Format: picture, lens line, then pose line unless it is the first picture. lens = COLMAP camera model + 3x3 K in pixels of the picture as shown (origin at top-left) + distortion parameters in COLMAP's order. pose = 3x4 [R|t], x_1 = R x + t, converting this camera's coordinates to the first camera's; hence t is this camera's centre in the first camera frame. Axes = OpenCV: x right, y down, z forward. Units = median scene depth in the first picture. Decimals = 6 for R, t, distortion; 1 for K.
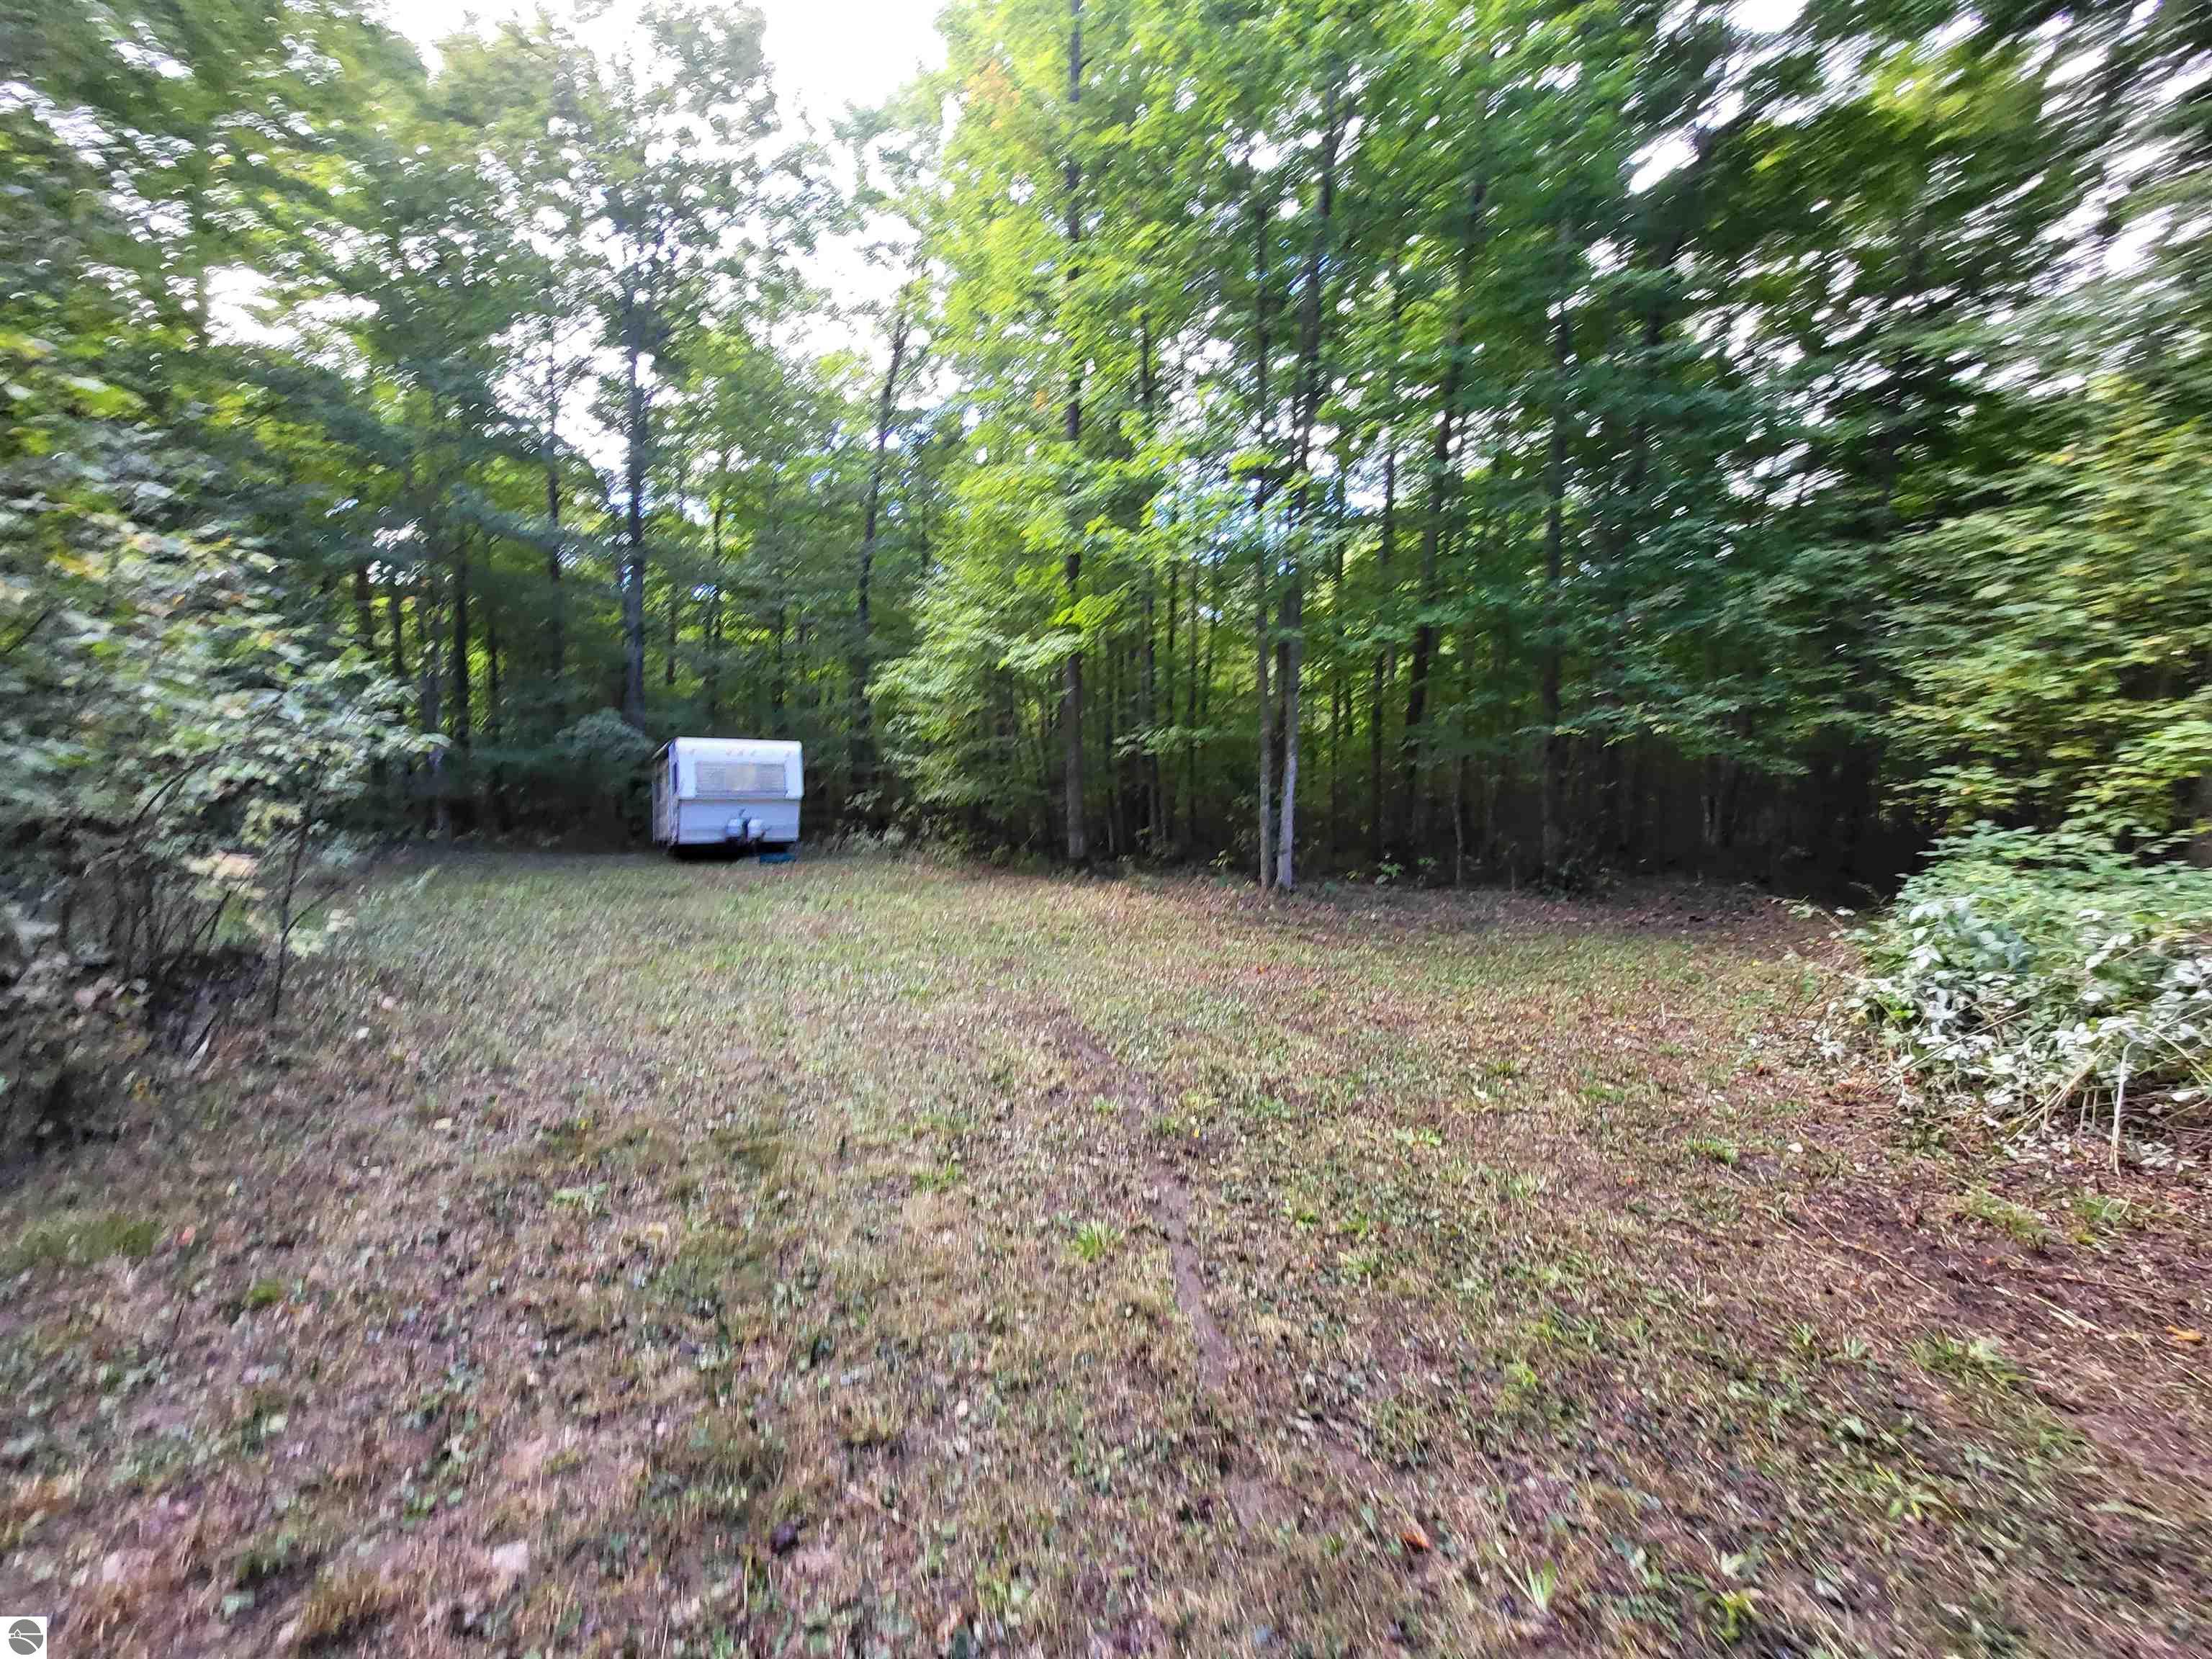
lens RADIAL K [[866.4, 0, 1113.8], [0, 866.4, 837.8], [0, 0, 1]] dist [0.000874, -0.000805]
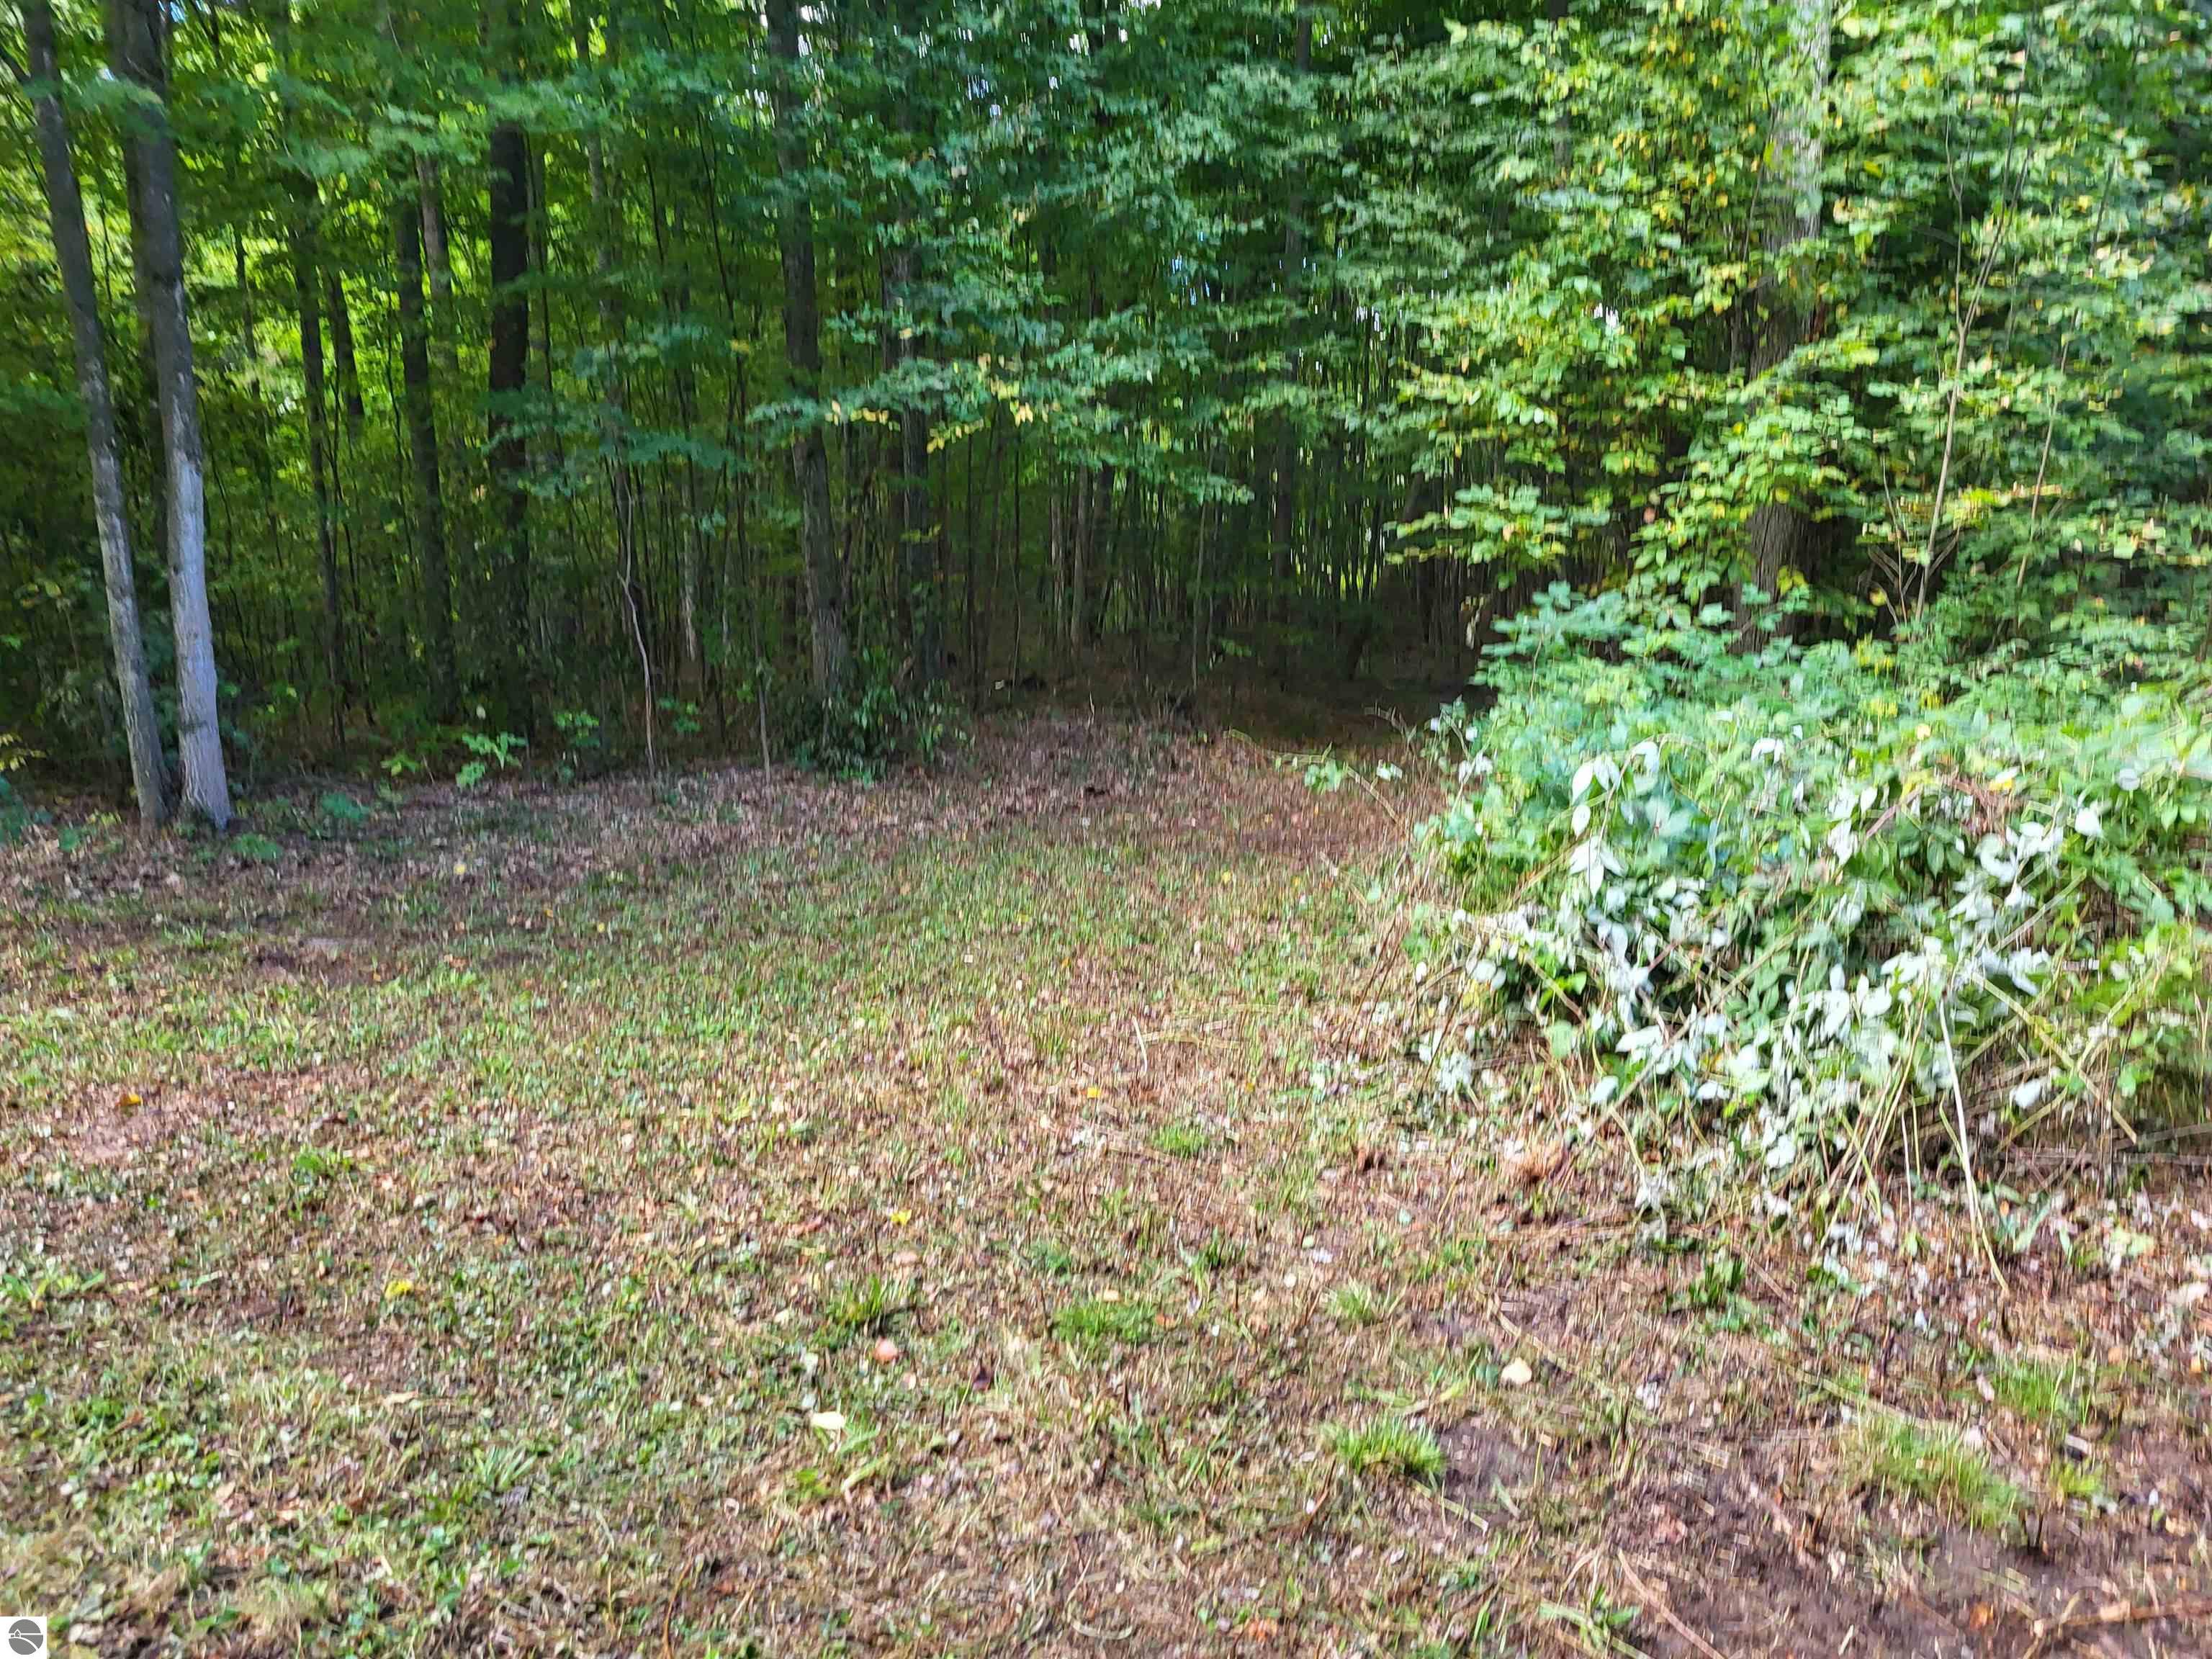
lens RADIAL K [[1710.9, 0, 1105.7], [0, 1710.9, 833.9], [0, 0, 1]] dist [0.054256, -0.005081]
pose [[0.790127, -0.121953, 0.600688, 0.083809], [0.056307, 0.990305, 0.126989, -0.016385], [-0.610351, -0.066515, 0.789334, 0.273039]]
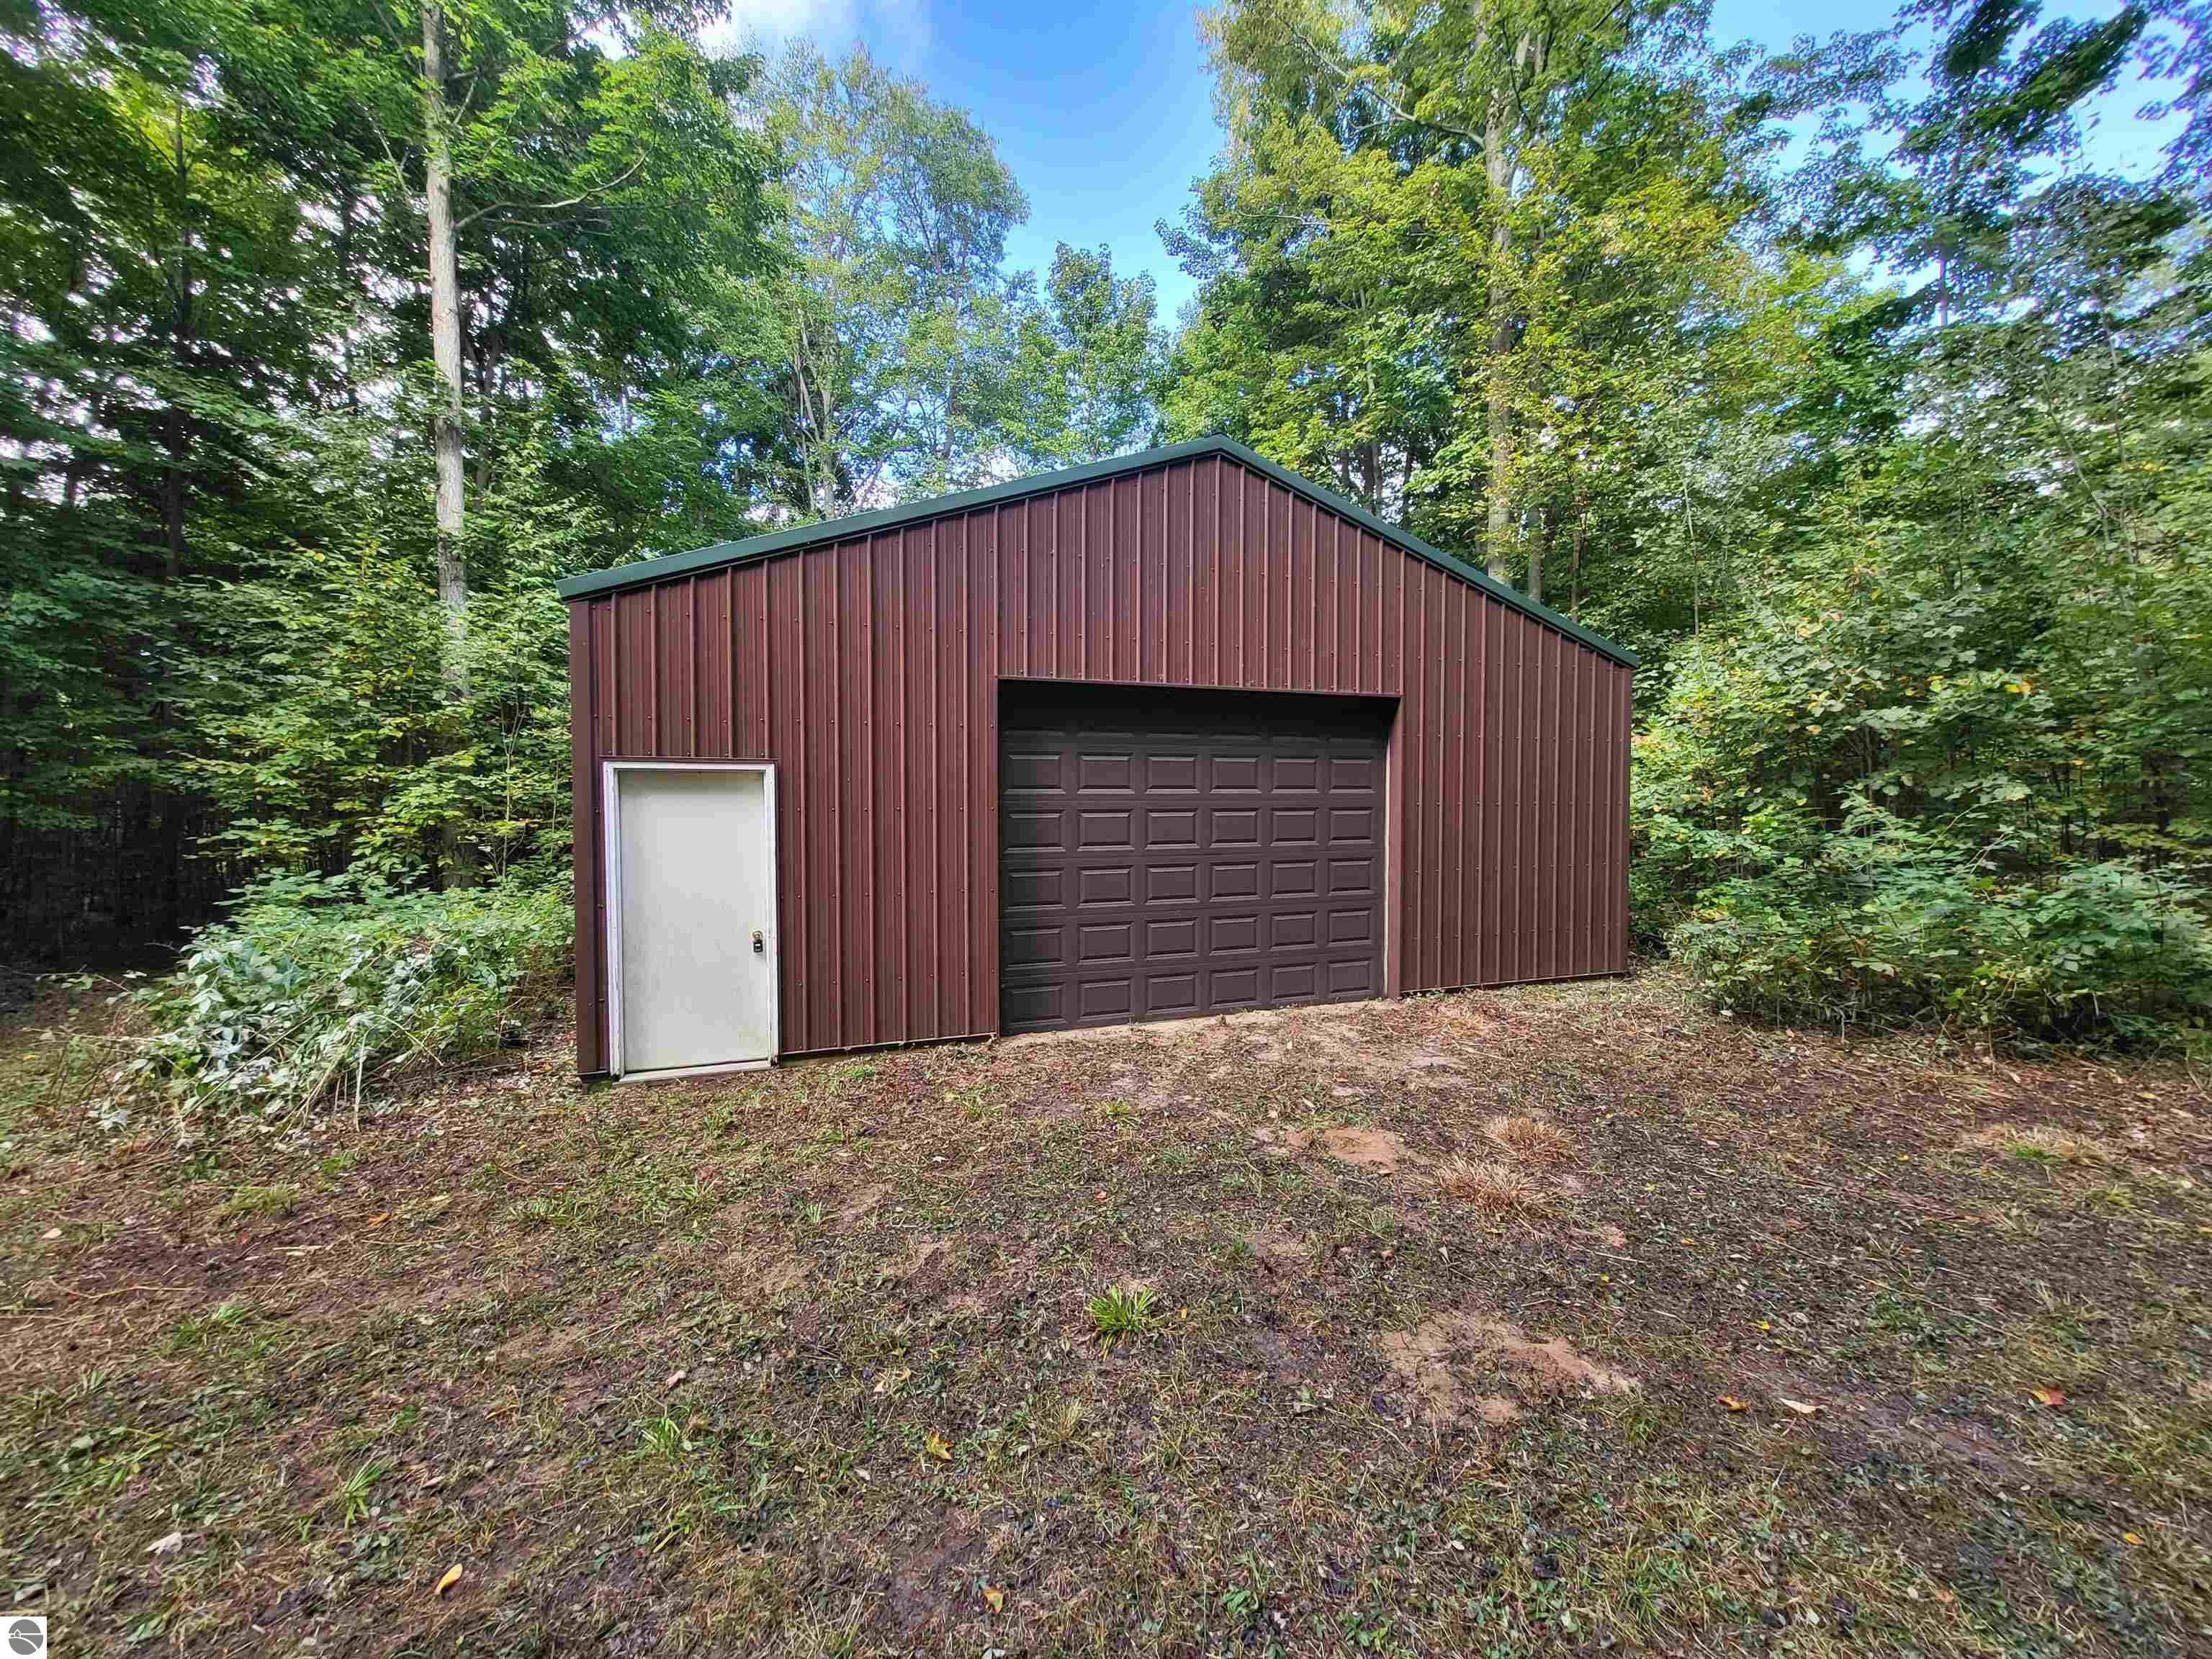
lens RADIAL K [[866.4, 0, 1115.7], [0, 866.4, 831.5], [0, 0, 1]] dist [0.000874, -0.000805]
pose [[0.051282, -0.028722, 0.998271, -0.039119], [0.091173, 0.995547, 0.023960, 0.004617], [-0.994514, 0.089786, 0.053672, -0.122719]]
